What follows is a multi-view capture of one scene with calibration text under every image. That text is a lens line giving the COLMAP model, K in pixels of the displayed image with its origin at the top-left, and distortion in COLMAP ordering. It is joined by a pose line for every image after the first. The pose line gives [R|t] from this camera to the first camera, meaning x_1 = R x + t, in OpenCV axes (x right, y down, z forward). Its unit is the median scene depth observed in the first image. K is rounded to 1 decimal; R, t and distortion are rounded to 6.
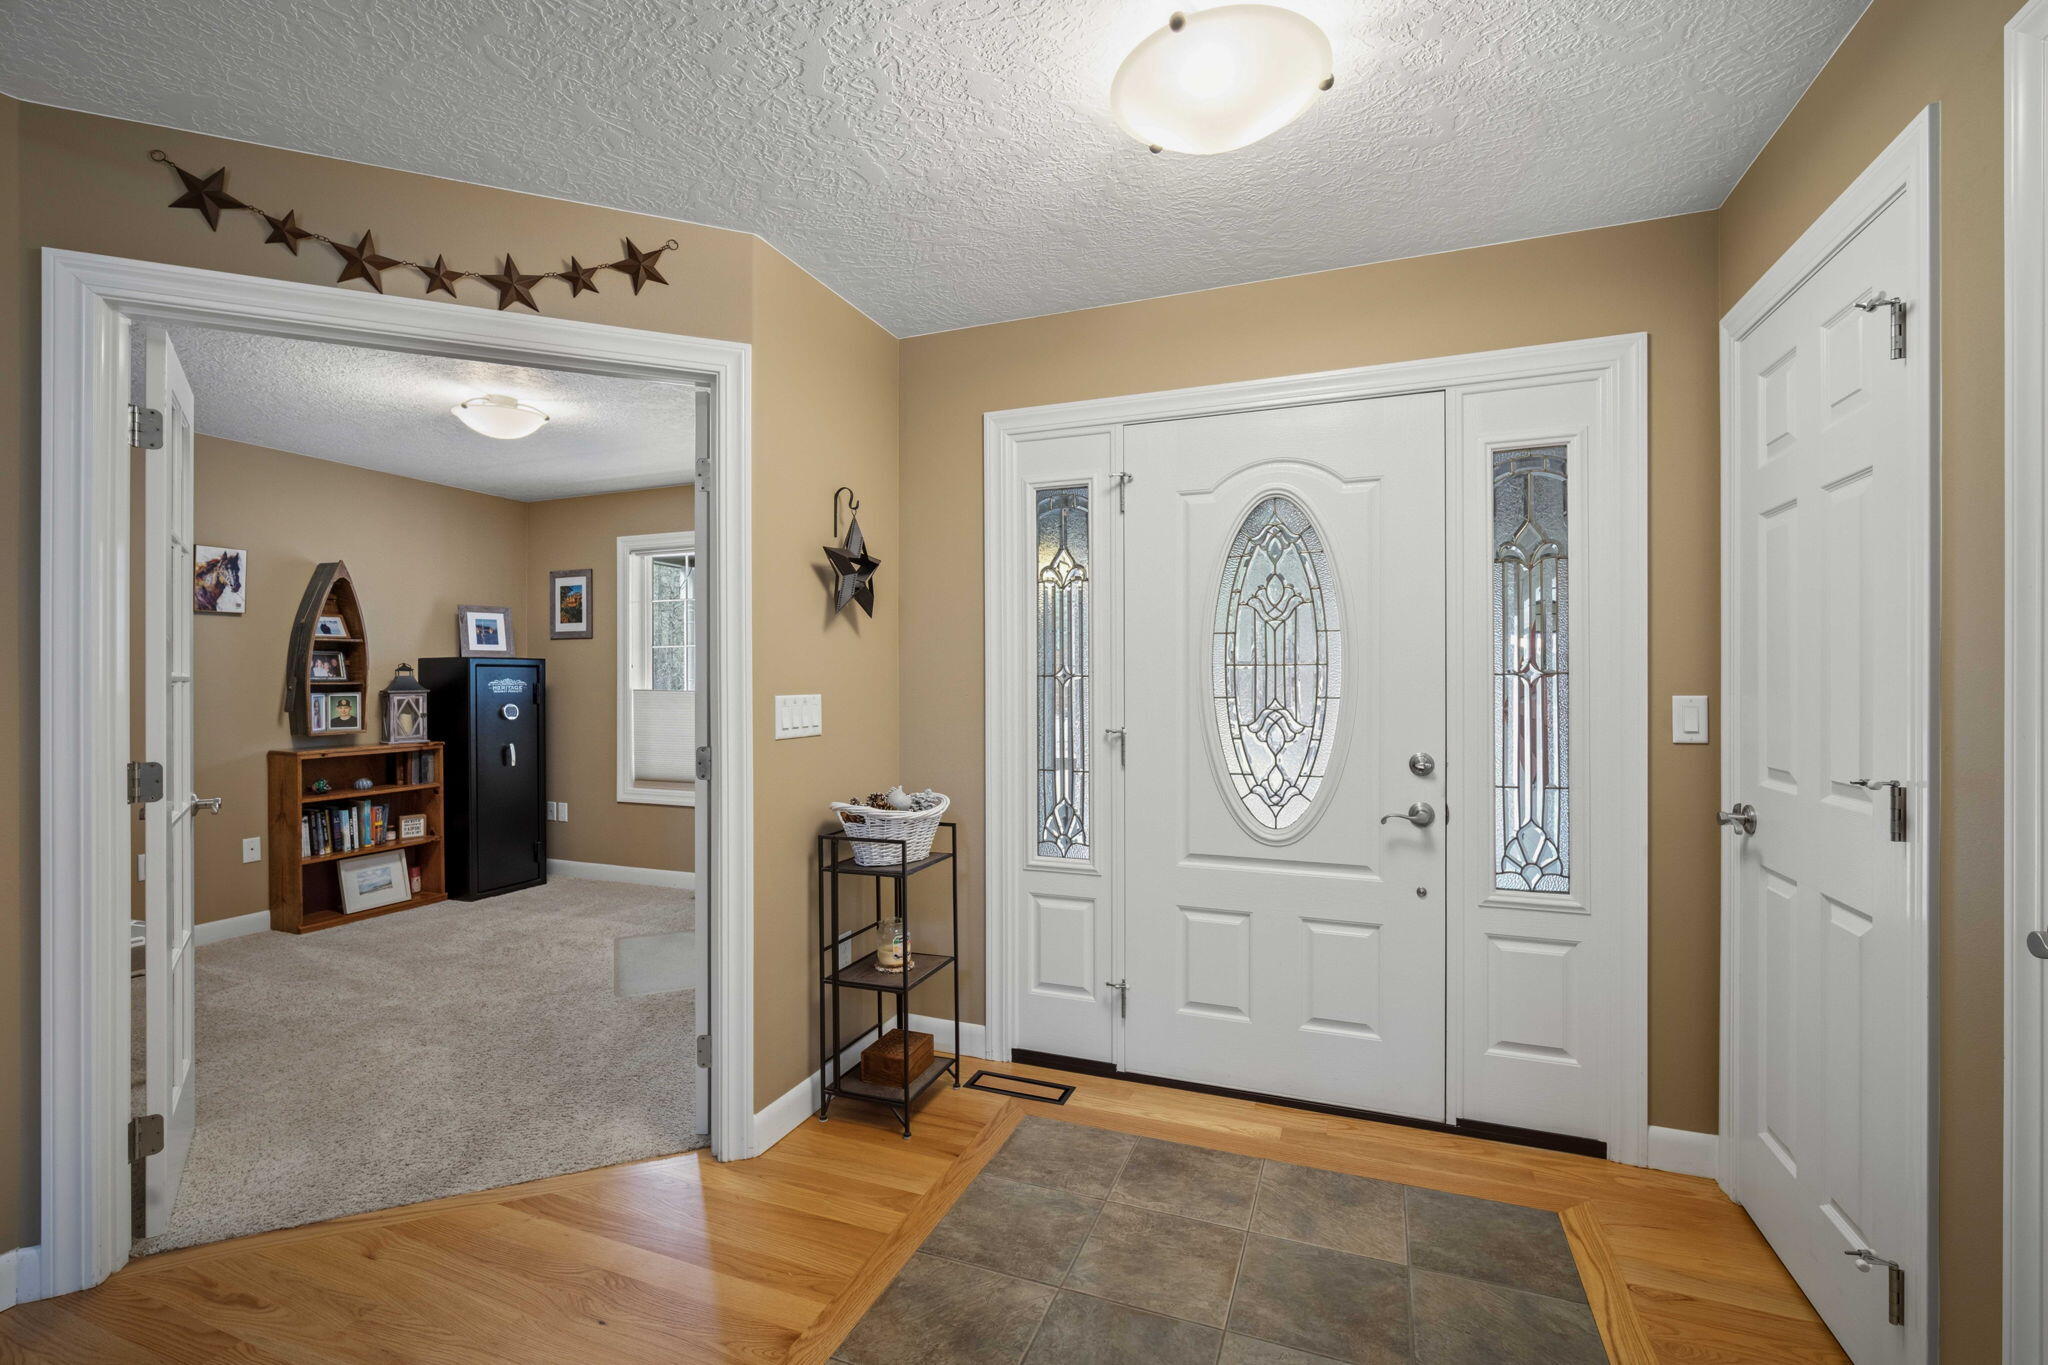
lens RADIAL K [[899.5, 0, 1024.0], [0, 899.5, 682.5], [0, 0, 1]] dist [-0.003510, -0.000338]
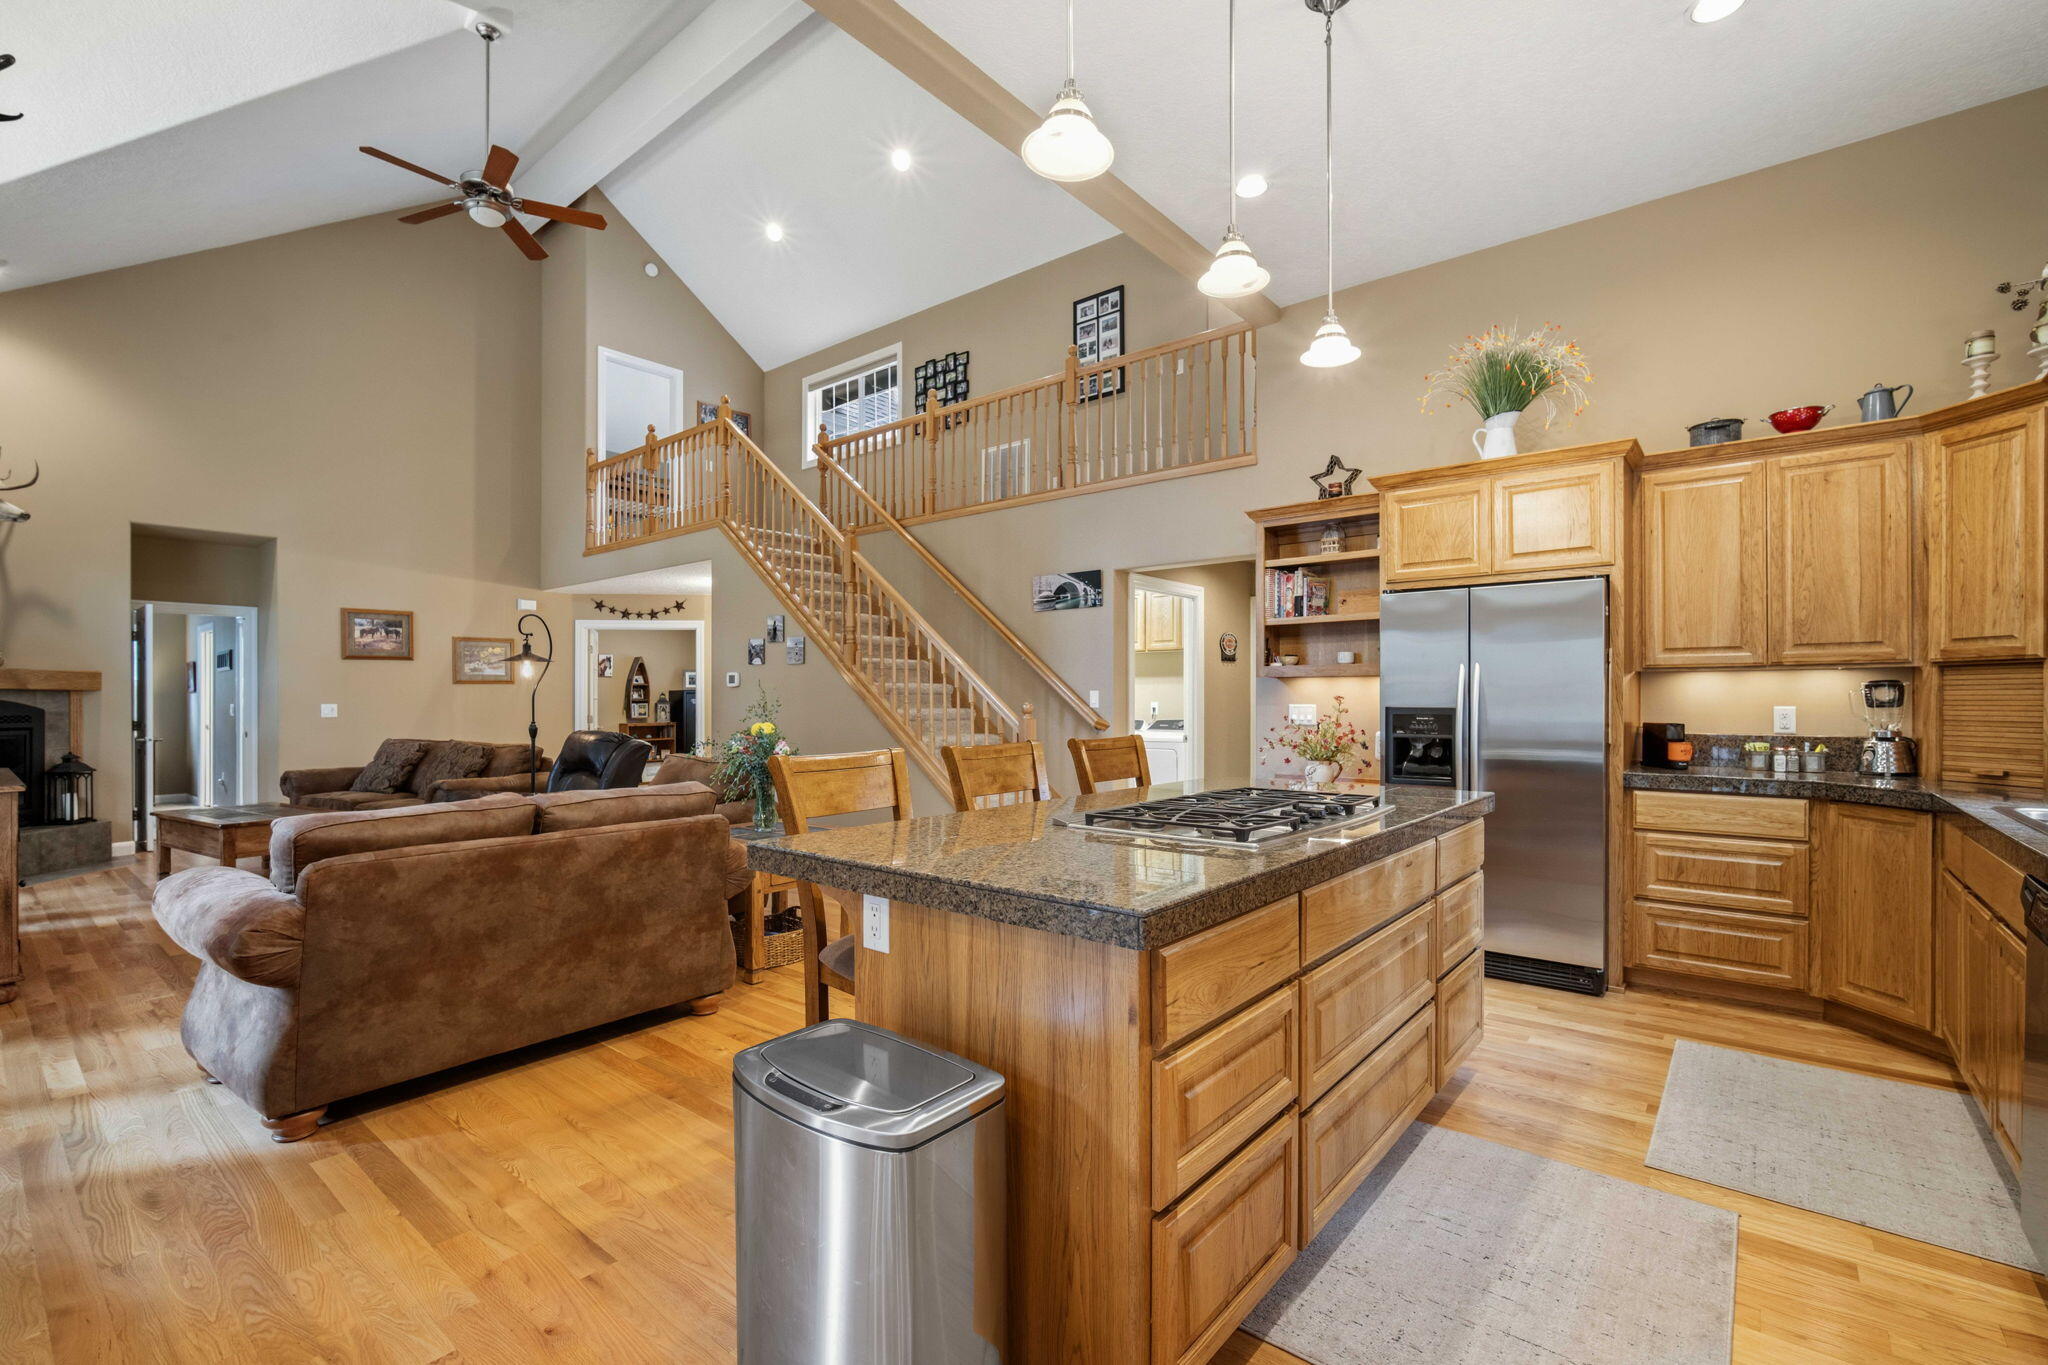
lens RADIAL K [[899.5, 0, 1024.0], [0, 899.5, 682.5], [0, 0, 1]] dist [-0.003510, -0.000338]
pose [[0.953402, -0.010187, -0.301530, 1.222312], [0.005003, 0.999826, -0.017960, 0.002715], [0.301660, 0.015615, 0.953288, -1.312604]]
